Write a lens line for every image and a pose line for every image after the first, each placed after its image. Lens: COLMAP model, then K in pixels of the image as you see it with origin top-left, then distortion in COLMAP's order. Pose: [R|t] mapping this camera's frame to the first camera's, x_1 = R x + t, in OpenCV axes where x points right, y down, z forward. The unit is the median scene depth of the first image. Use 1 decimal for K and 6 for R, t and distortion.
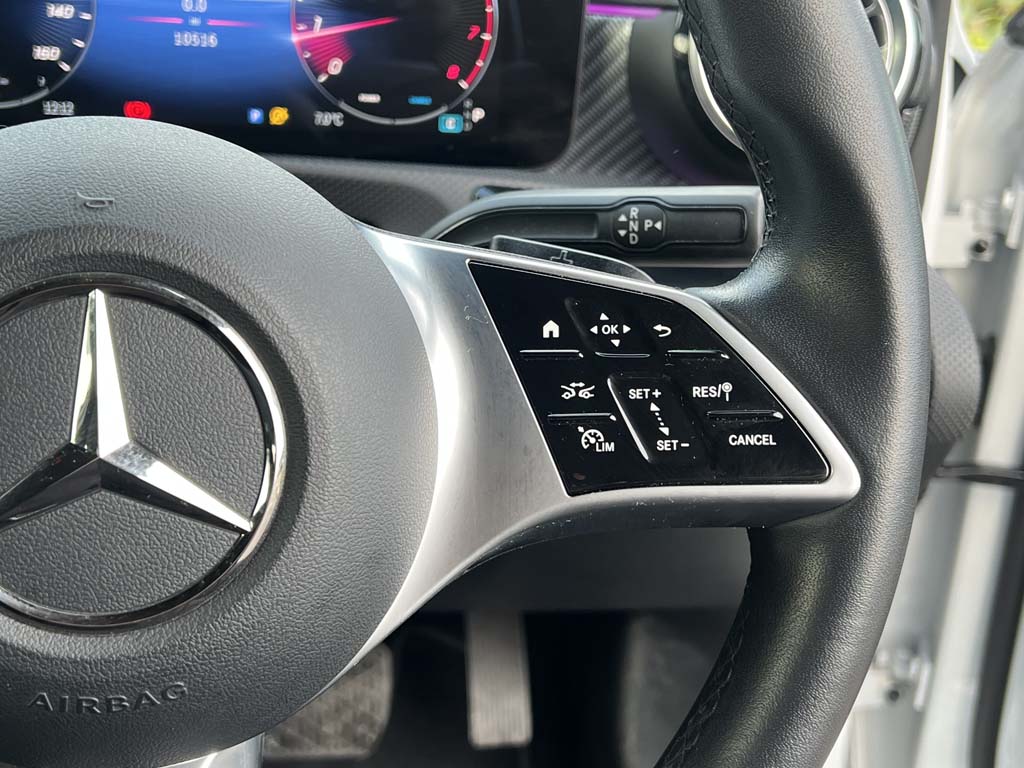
lens RADIAL K [[1391.2, 0, 512.0], [0, 1391.2, 384.0], [0, 0, 1]] dist [0.282214, -1.261003]
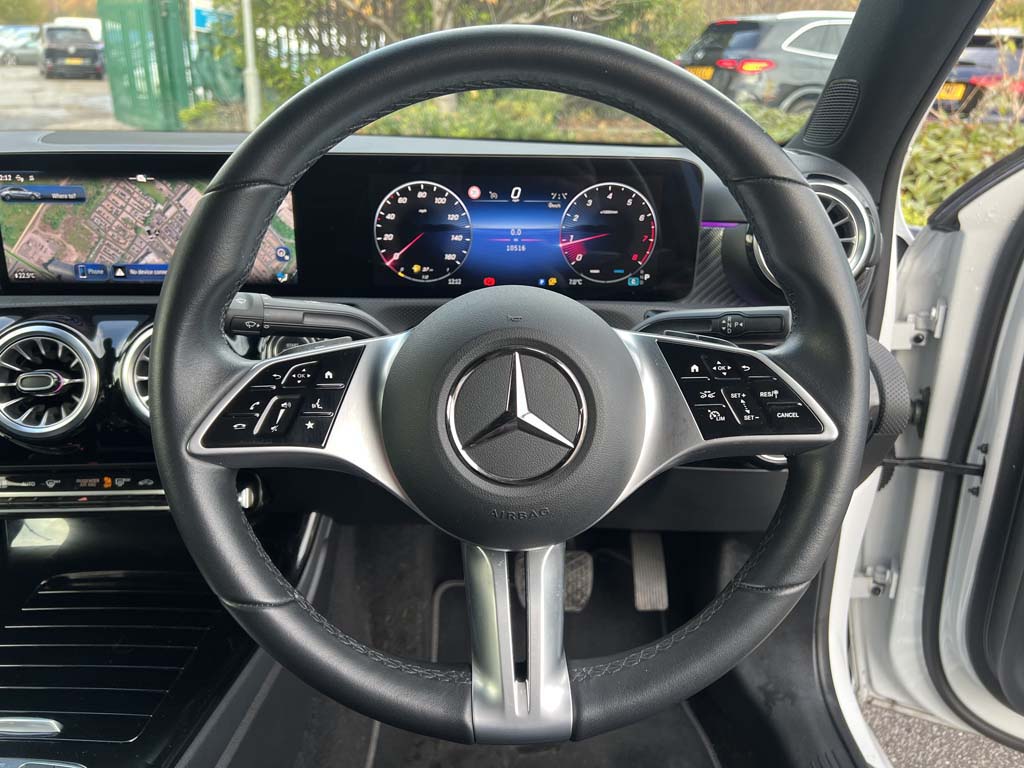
lens RADIAL K [[726.8, 0, 512.0], [0, 726.8, 384.0], [0, 0, 1]] dist [0.004701, -0.004368]
pose [[0.980878, -0.008795, -0.194423, -0.031194], [-0.000052, 0.998966, -0.045456, 0.036798], [0.194622, 0.044597, 0.979864, -0.202902]]
